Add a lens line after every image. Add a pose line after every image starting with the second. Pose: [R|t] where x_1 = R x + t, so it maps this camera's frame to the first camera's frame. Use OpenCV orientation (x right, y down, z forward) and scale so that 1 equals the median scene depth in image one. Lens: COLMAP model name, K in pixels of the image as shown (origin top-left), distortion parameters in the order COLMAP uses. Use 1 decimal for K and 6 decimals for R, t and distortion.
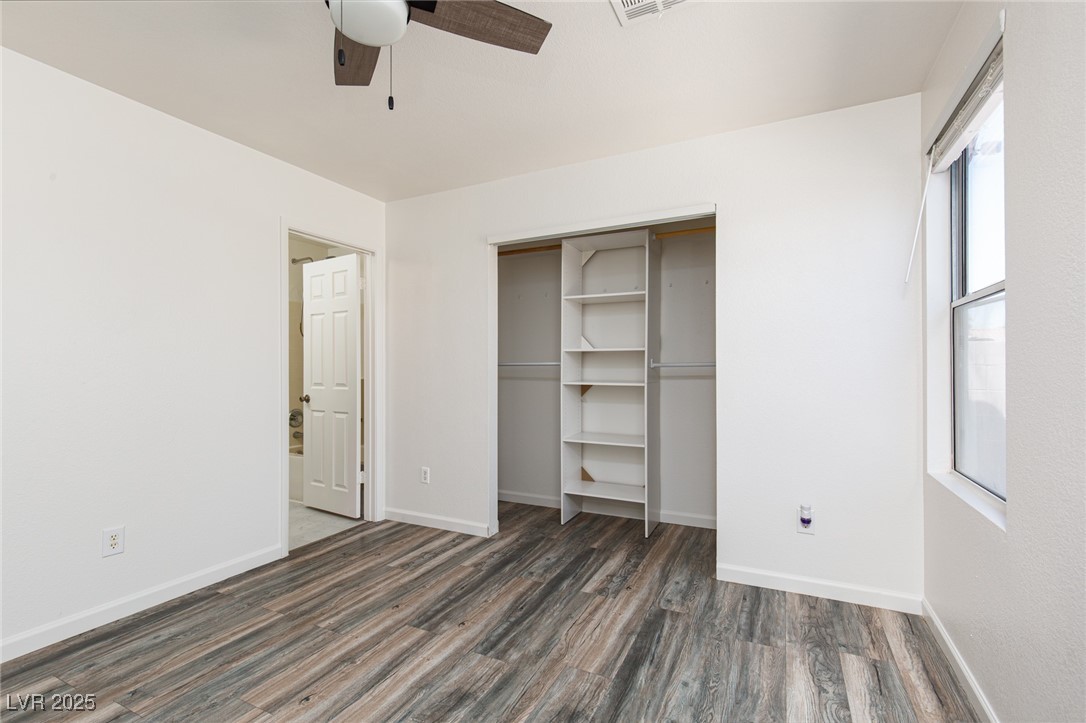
lens RADIAL K [[502.1, 0, 545.0], [0, 502.1, 364.3], [0, 0, 1]] dist [0.008815, 0.000801]
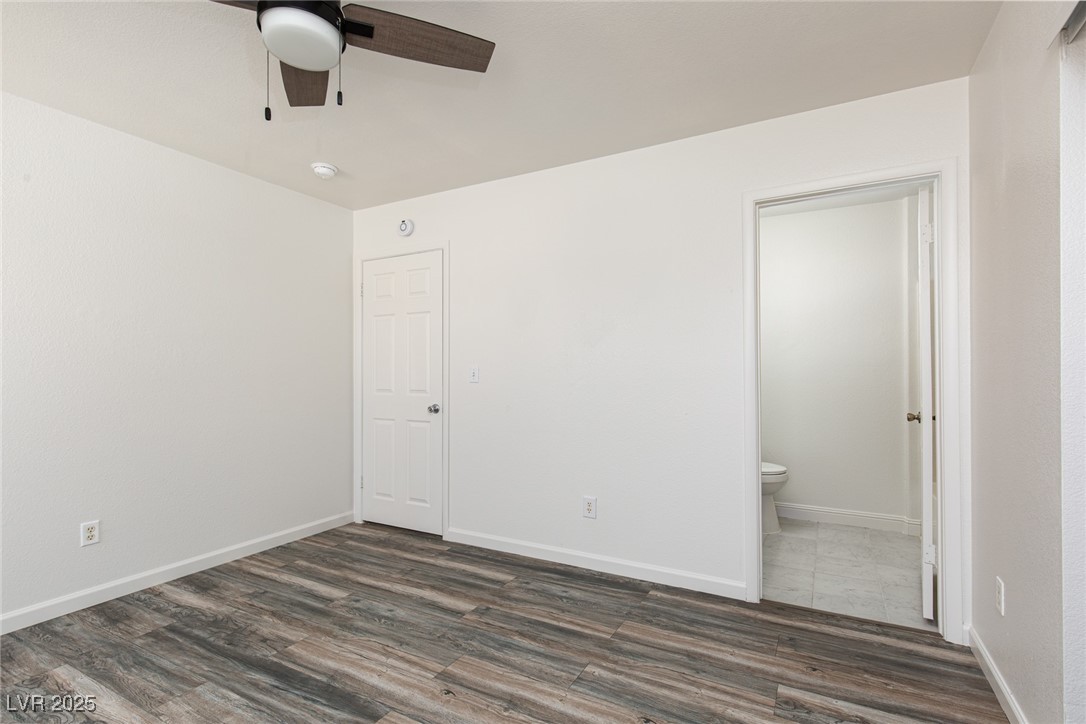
lens RADIAL K [[502.1, 0, 546.4], [0, 502.1, 368.7], [0, 0, 1]] dist [0.008815, 0.000801]
pose [[-0.030189, 0.002753, -0.999540, 0.397970], [0.007688, 0.999967, 0.002522, -0.001723], [0.999515, -0.007608, -0.030209, 0.889695]]
